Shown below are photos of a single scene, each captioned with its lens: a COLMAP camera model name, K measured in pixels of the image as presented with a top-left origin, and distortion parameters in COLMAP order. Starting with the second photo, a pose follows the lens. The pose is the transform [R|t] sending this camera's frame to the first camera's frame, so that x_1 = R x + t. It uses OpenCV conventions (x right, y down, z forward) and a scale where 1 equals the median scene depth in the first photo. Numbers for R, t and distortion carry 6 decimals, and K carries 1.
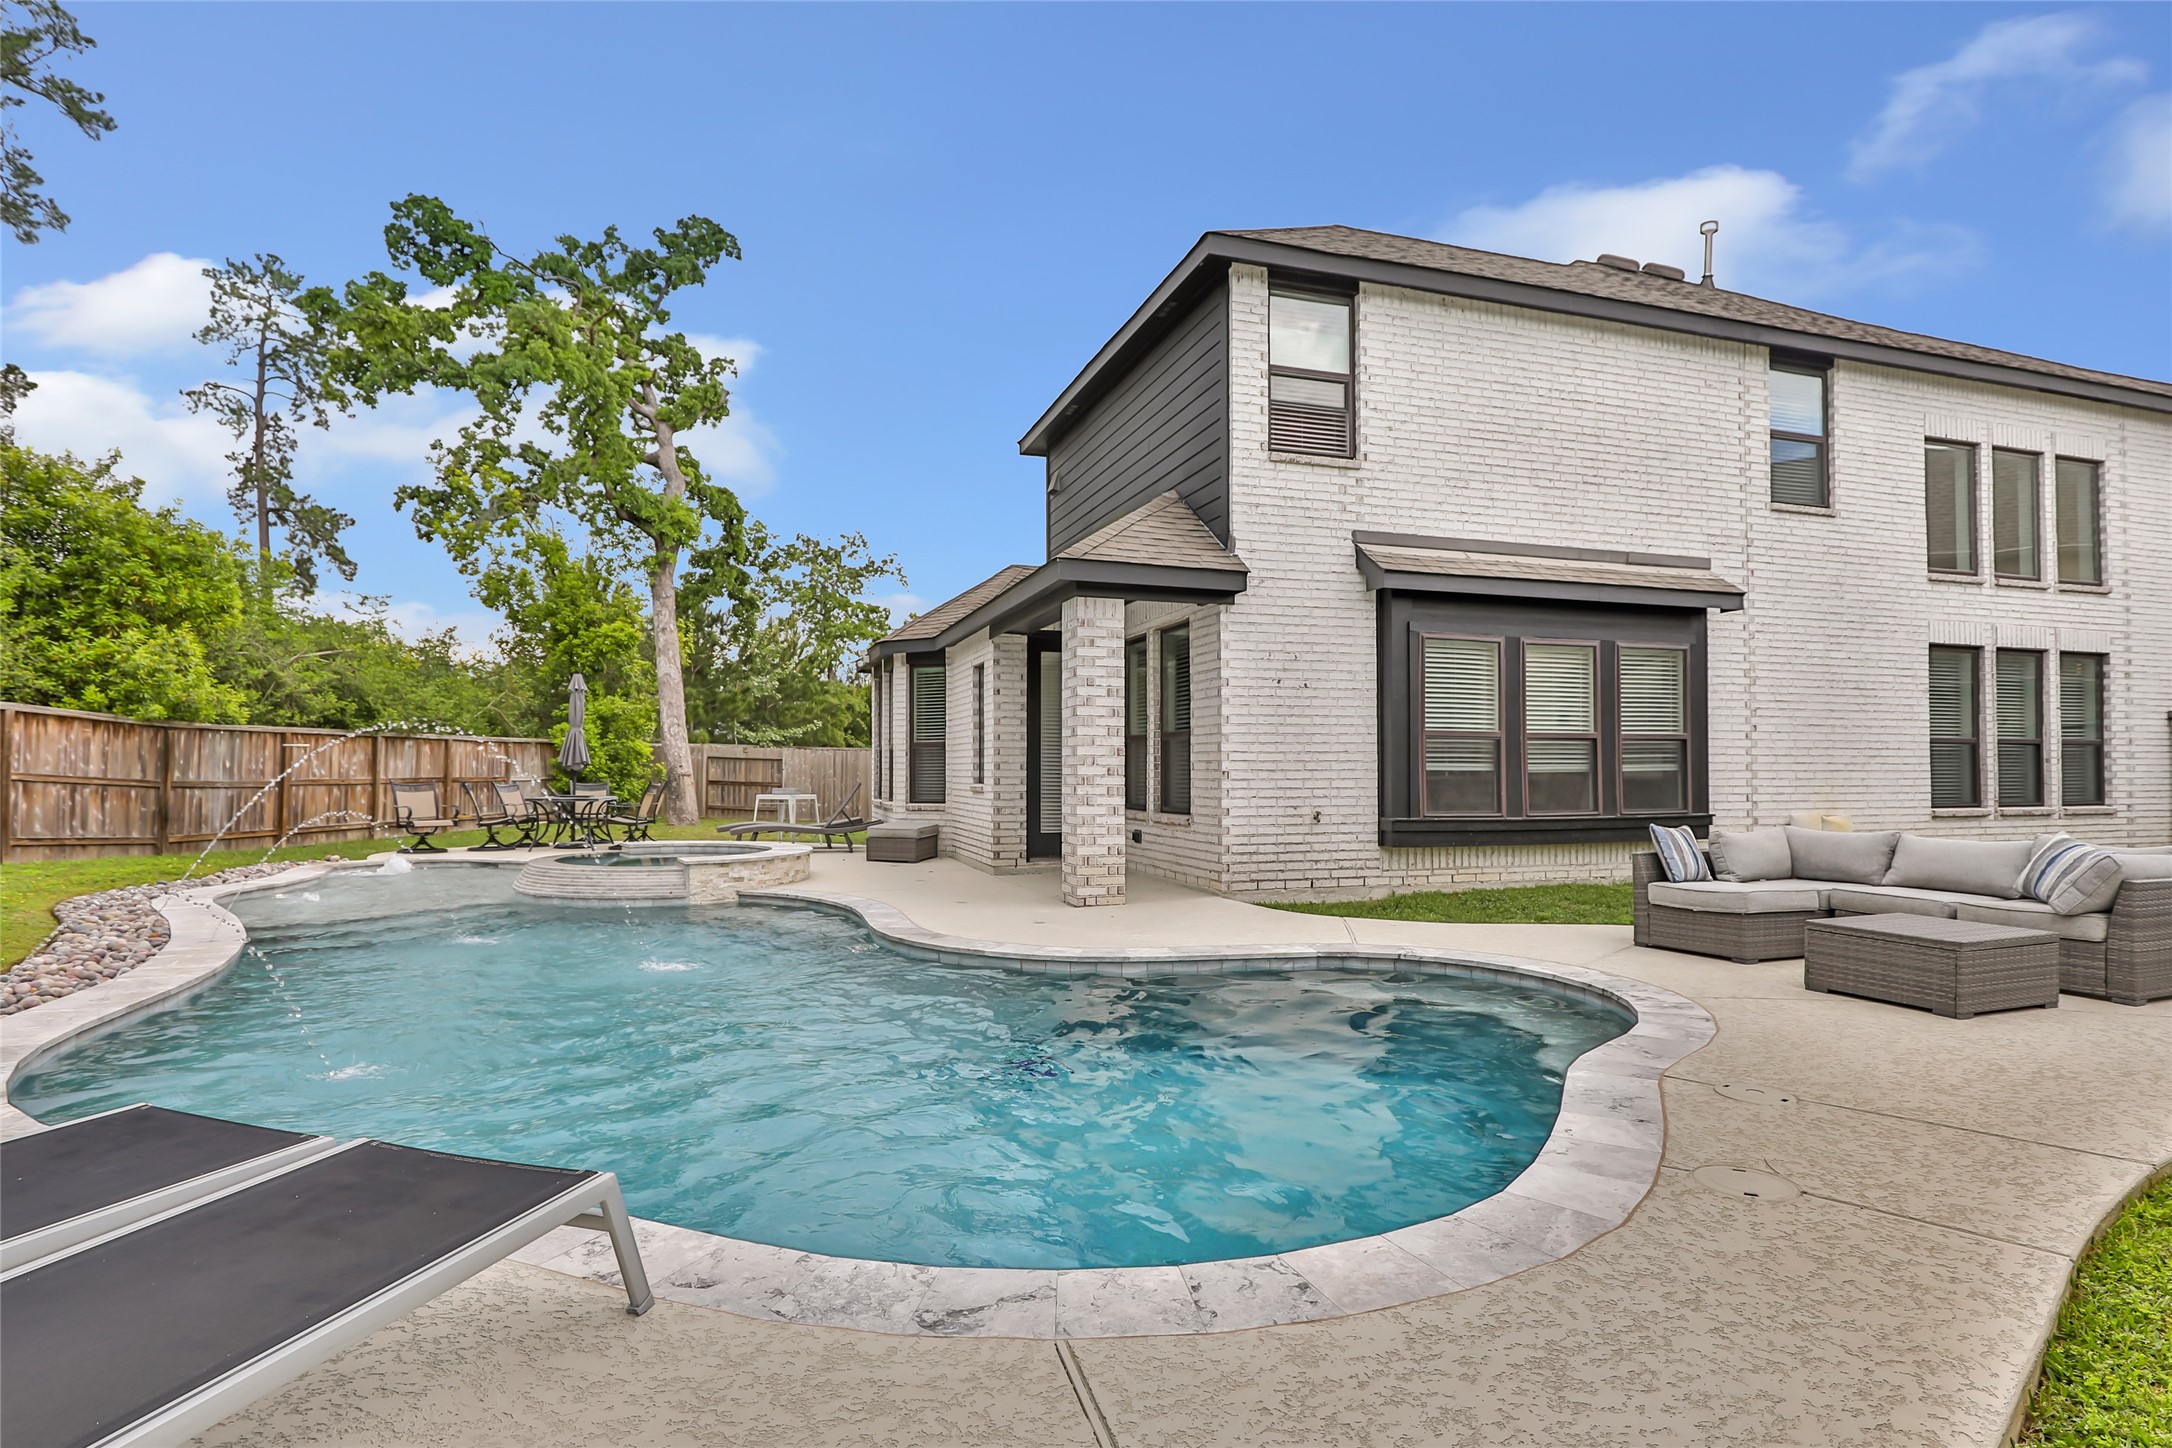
lens RADIAL K [[1075.2, 0, 1085.9], [0, 1075.2, 758.4], [0, 0, 1]] dist [-0.027339, 0.000373]
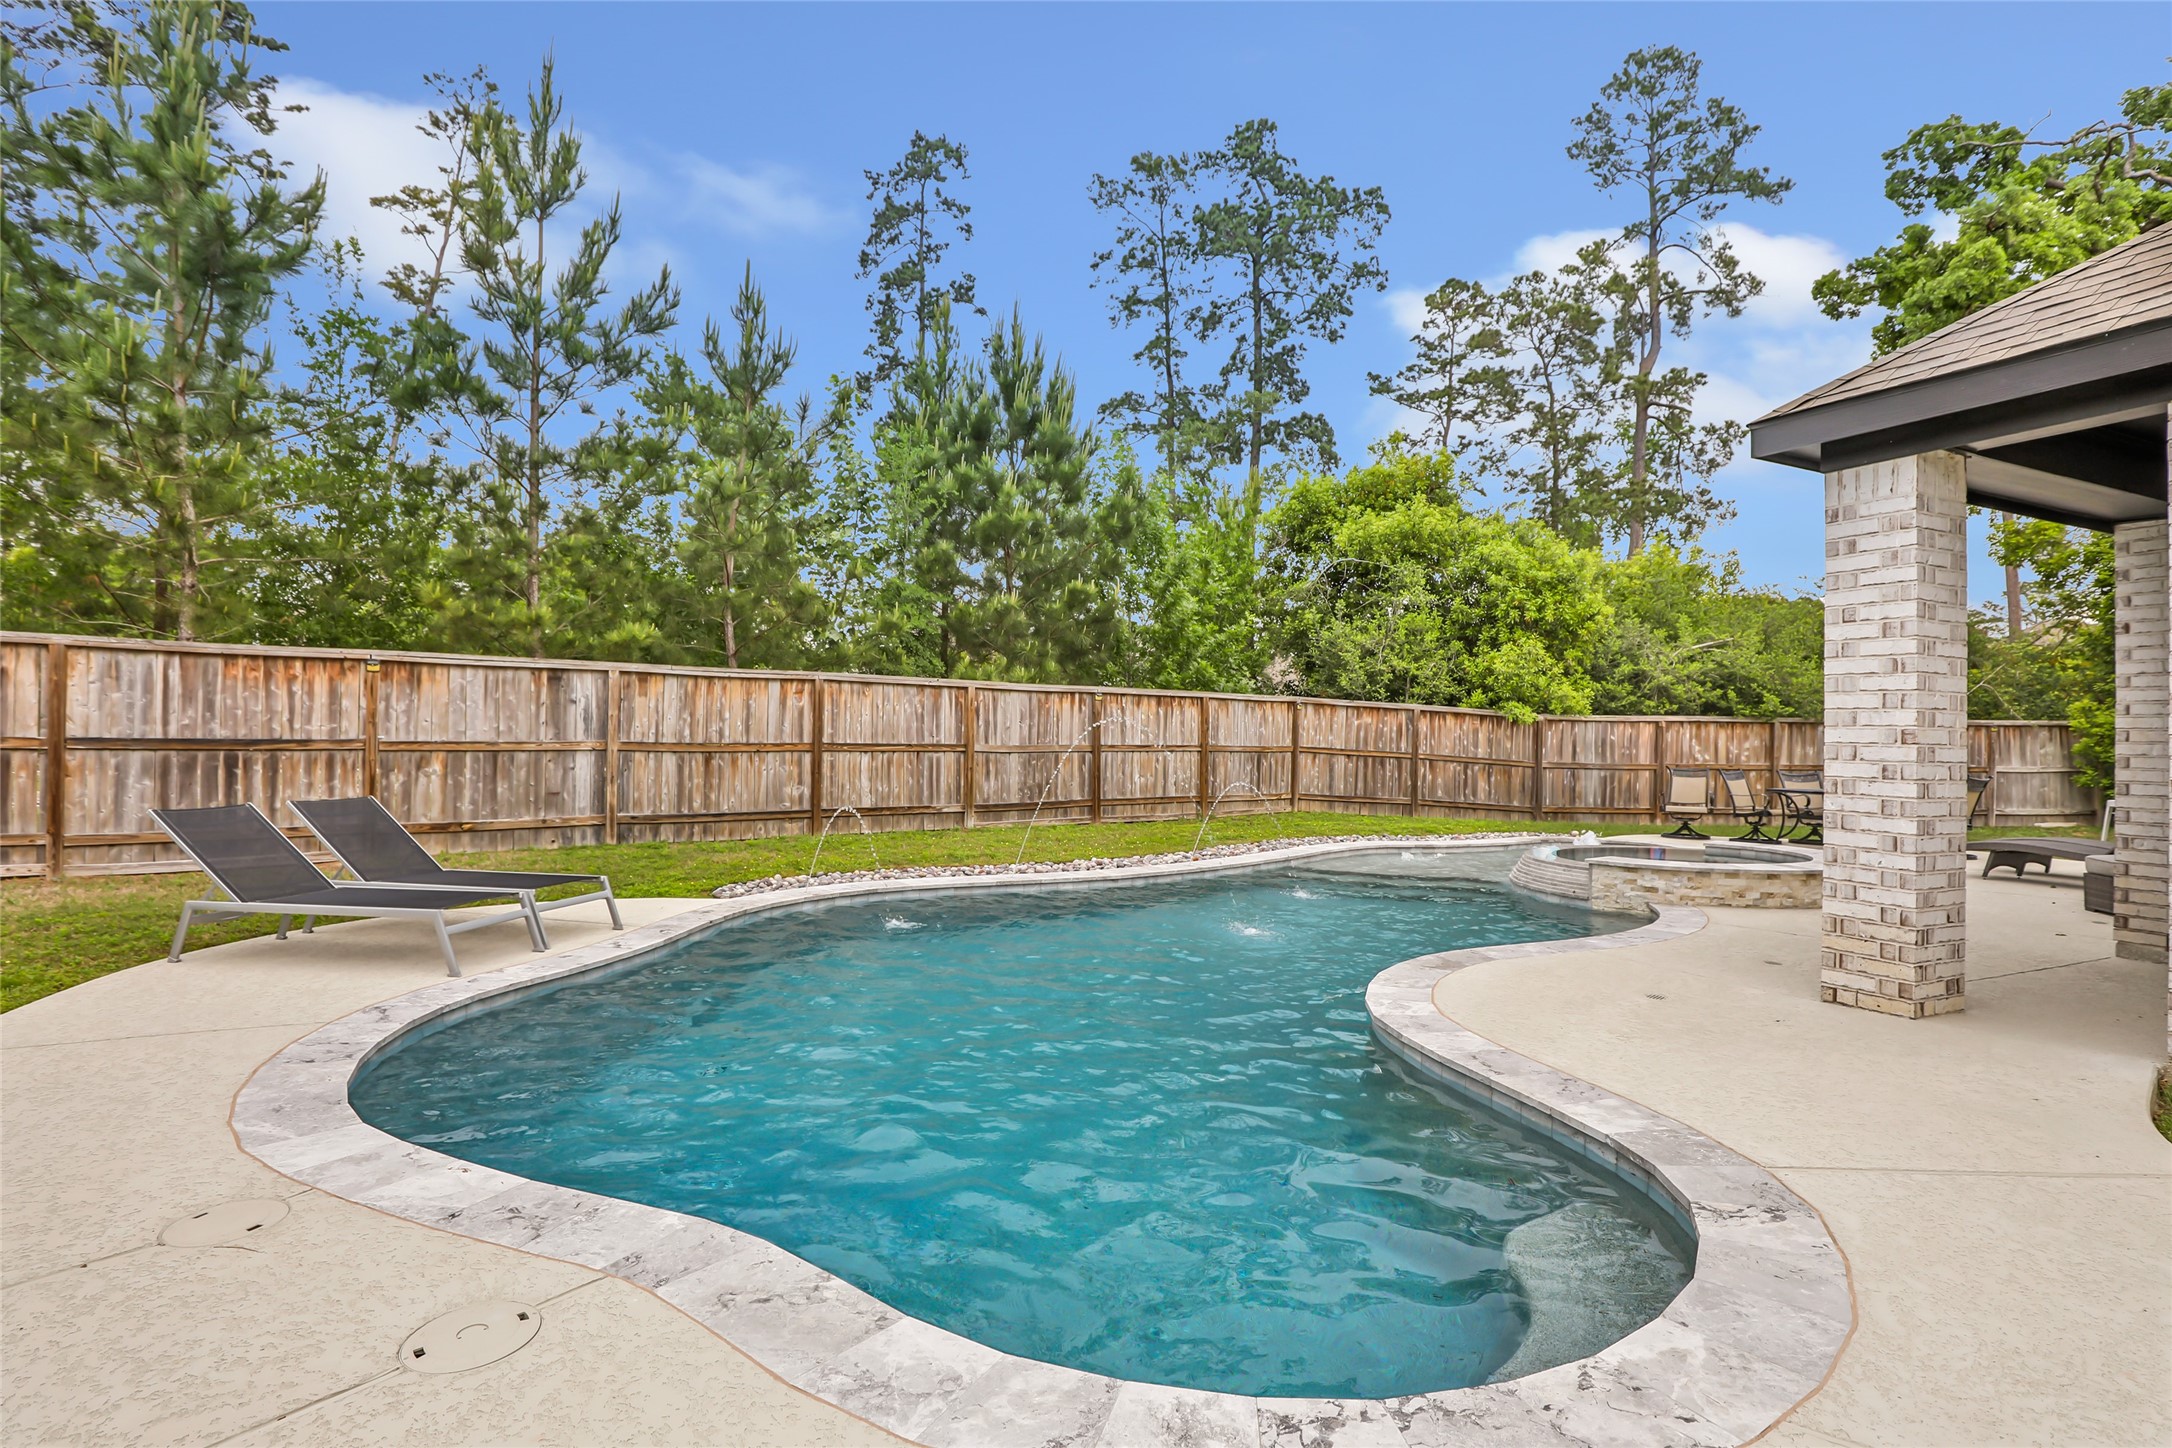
lens RADIAL K [[1073.0, 0, 1087.9], [0, 1073.0, 725.2], [0, 0, 1]] dist [-0.023499, 0.001305]
pose [[0.109180, -0.014368, -0.993918, 0.355897], [-0.003176, 0.999885, -0.014804, -0.001788], [0.994017, 0.004773, 0.109121, 0.363307]]
